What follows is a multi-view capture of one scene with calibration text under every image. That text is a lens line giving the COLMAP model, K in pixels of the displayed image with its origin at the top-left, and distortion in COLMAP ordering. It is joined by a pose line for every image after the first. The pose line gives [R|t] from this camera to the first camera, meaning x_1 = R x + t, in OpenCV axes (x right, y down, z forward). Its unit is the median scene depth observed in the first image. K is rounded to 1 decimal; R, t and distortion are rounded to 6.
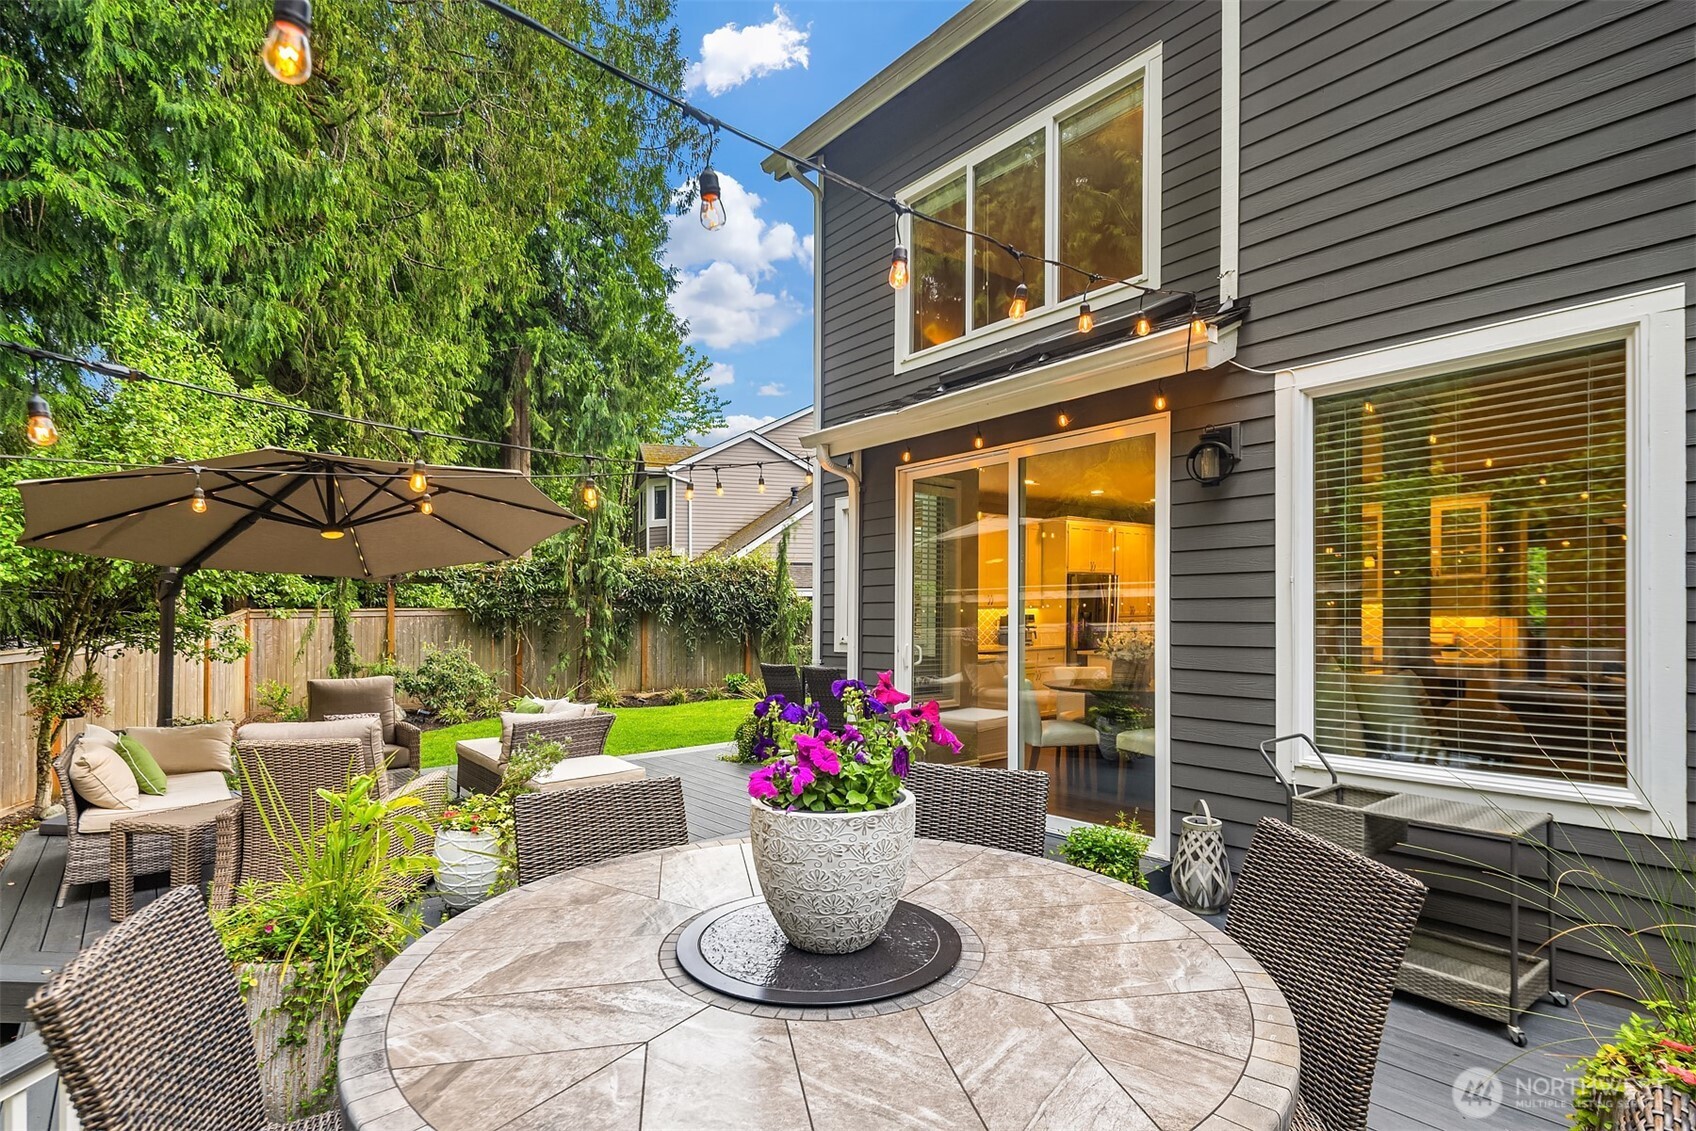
lens RADIAL K [[831.4, 0, 826.1], [0, 831.4, 577.1], [0, 0, 1]] dist [0.005380, -0.004634]
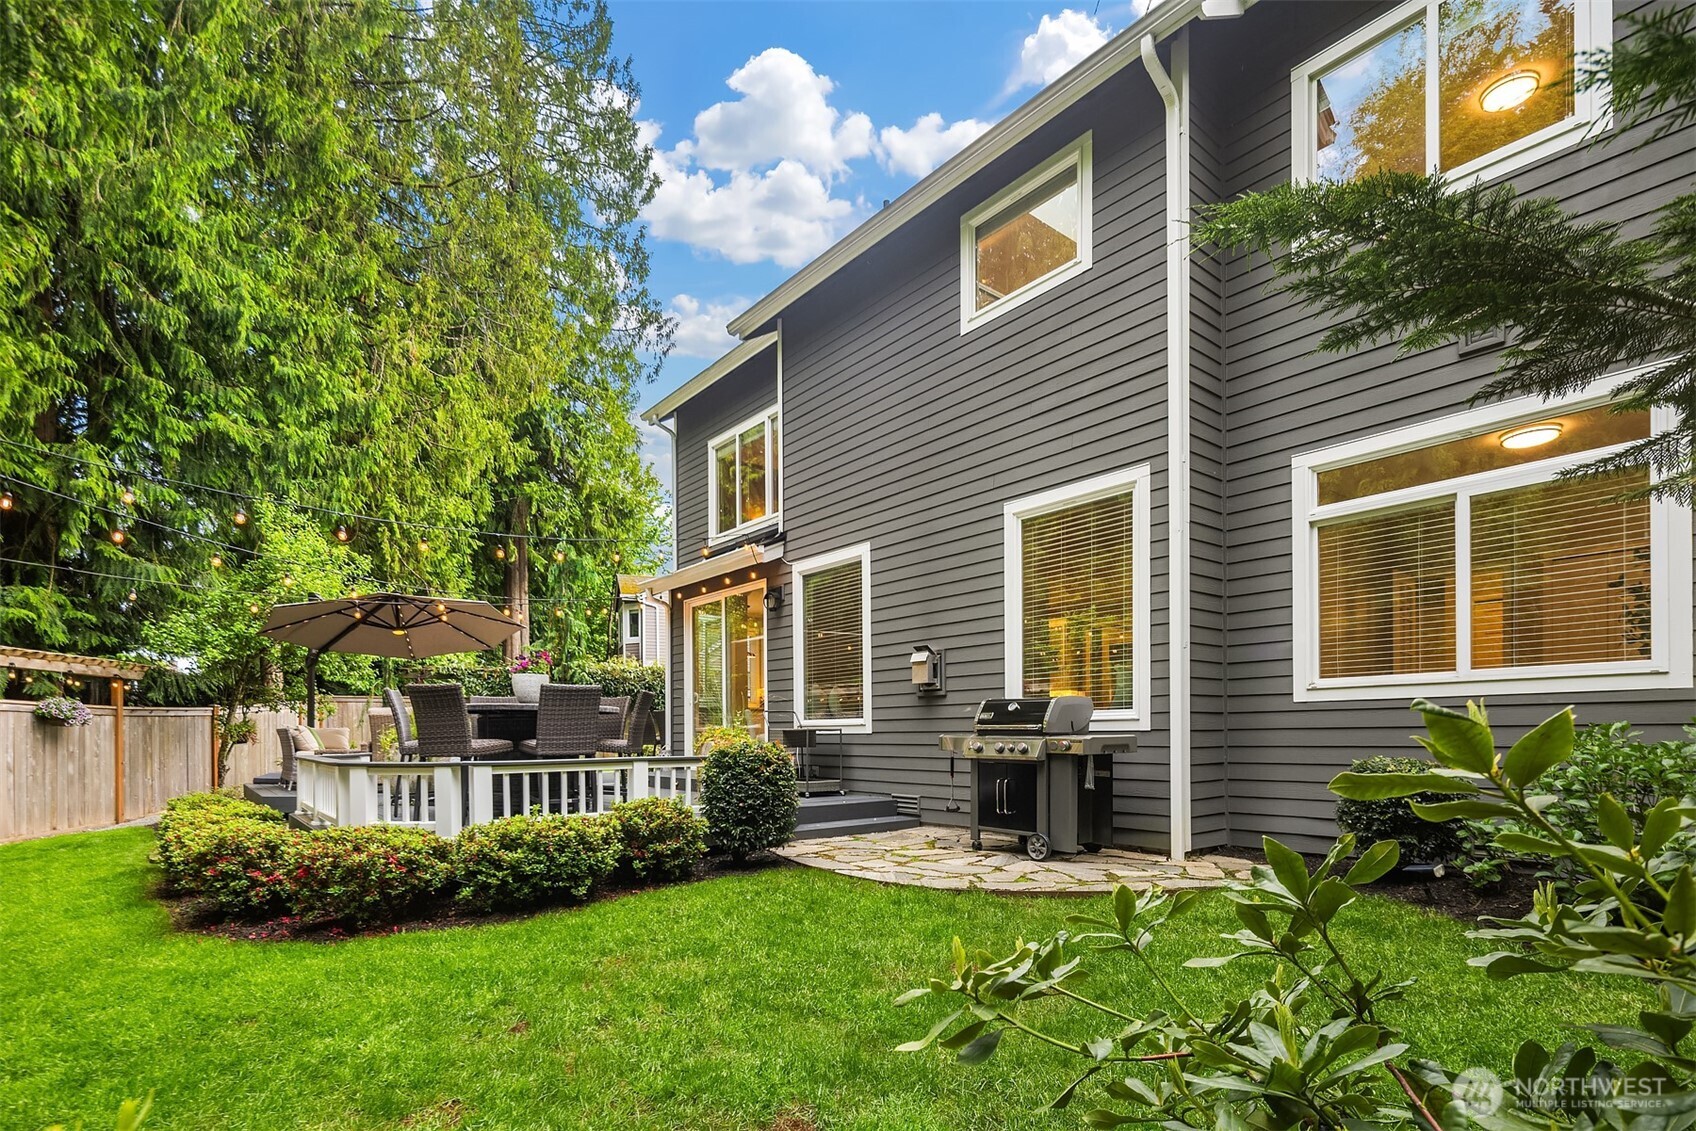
lens RADIAL K [[831.4, 0, 828.4], [0, 831.4, 747.1], [0, 0, 1]] dist [0.005380, -0.004634]
pose [[0.999797, 0.009394, -0.017836, 0.189190], [-0.008448, 0.998591, 0.052387, 0.043407], [0.018303, -0.052226, 0.998468, -0.391207]]
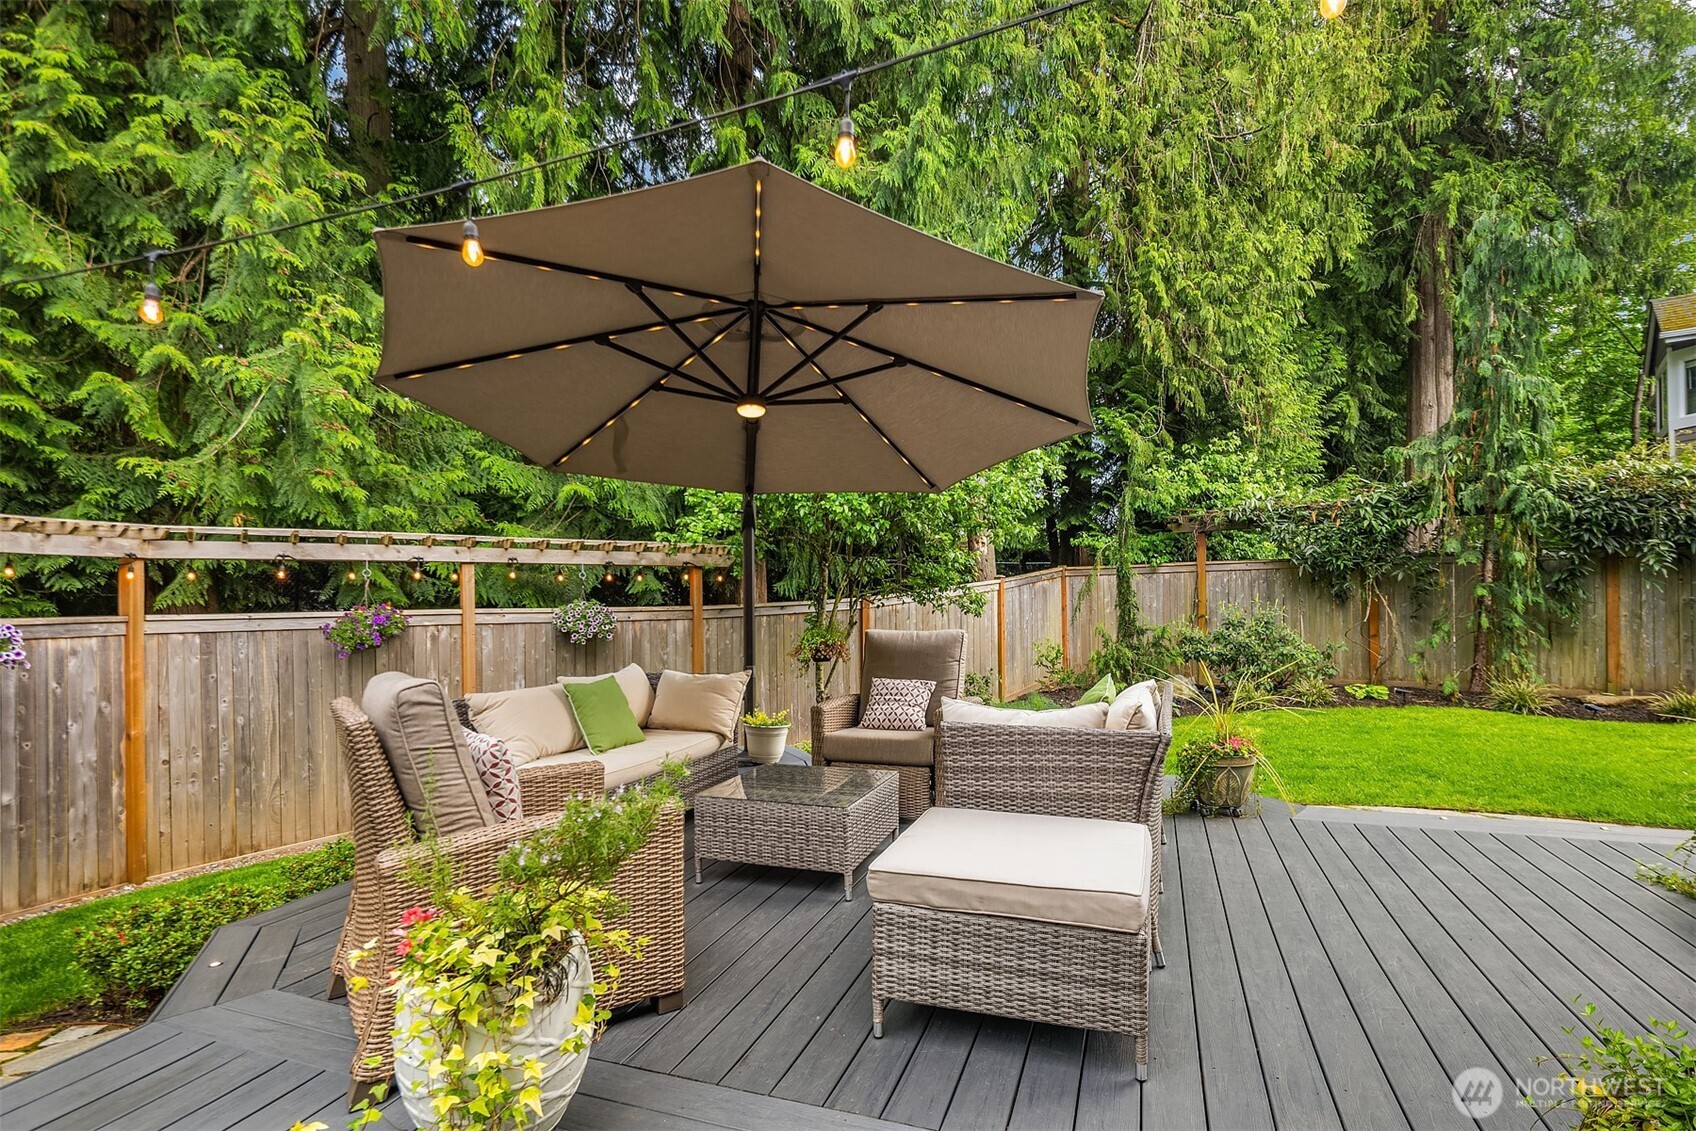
lens RADIAL K [[831.4, 0, 837.8], [0, 831.4, 586.9], [0, 0, 1]] dist [0.005380, -0.004634]
pose [[0.498265, -0.009459, -0.866973, 0.015753], [0.044575, 0.998898, 0.014720, 0.033575], [0.865878, -0.045980, 0.498137, 0.264755]]
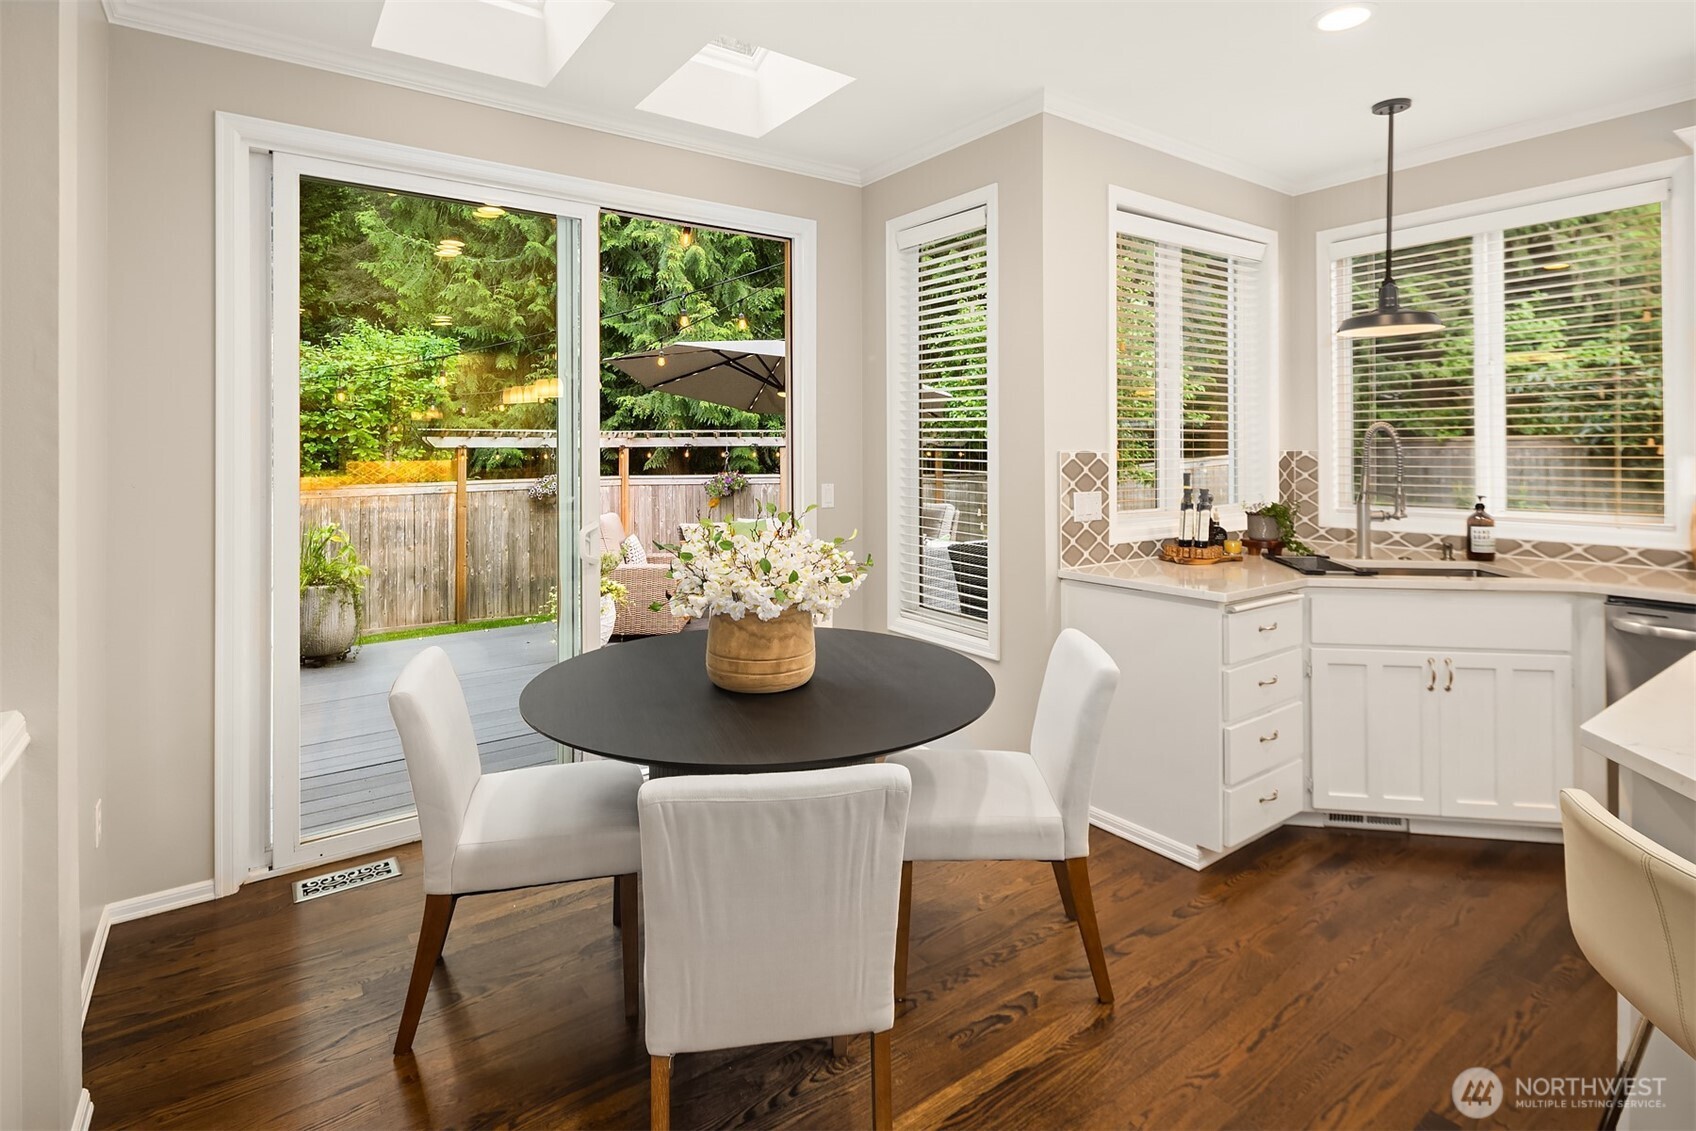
lens RADIAL K [[831.4, 0, 842.5], [0, 831.4, 434.7], [0, 0, 1]] dist [0.005380, -0.004634]
pose [[-0.064431, -0.007451, -0.997894, 0.301193], [0.046168, 0.998879, -0.010439, 0.015676], [0.996854, -0.046743, -0.064015, 0.441711]]
